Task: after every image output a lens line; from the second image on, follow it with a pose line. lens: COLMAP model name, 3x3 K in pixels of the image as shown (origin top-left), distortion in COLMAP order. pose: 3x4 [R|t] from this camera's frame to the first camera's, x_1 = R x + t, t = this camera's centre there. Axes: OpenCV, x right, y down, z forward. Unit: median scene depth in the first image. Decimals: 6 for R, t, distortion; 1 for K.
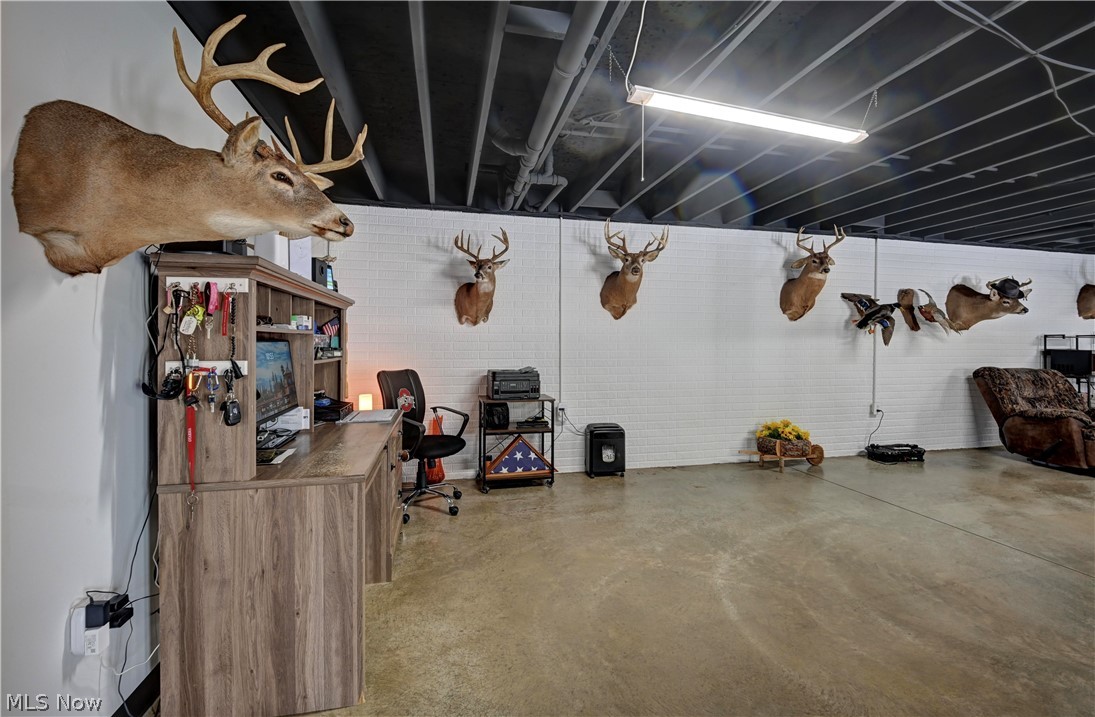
lens RADIAL K [[463.1, 0, 549.0], [0, 463.1, 341.5], [0, 0, 1]] dist [-0.002009, -0.000342]
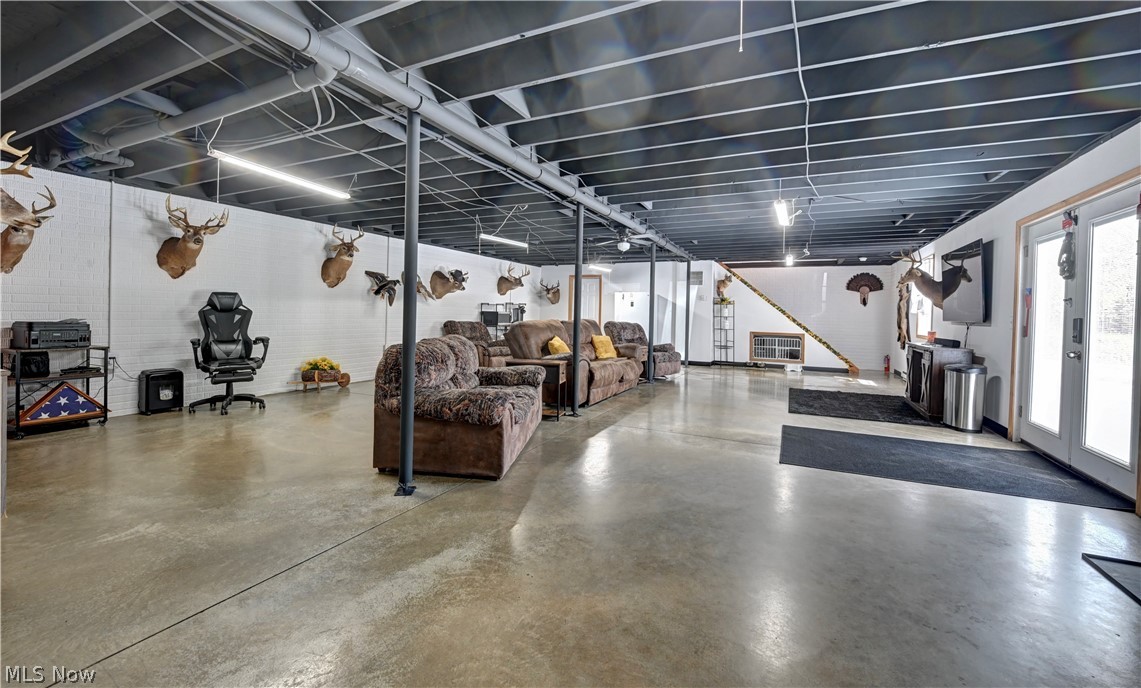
lens RADIAL K [[458.3, 0, 568.4], [0, 458.3, 314.7], [0, 0, 1]] dist [-0.022169, 0.000033]
pose [[0.610086, 0.005683, 0.792315, -0.143144], [-0.018346, 0.999807, 0.006956, 0.016367], [-0.792122, -0.018780, 0.610073, -0.464152]]
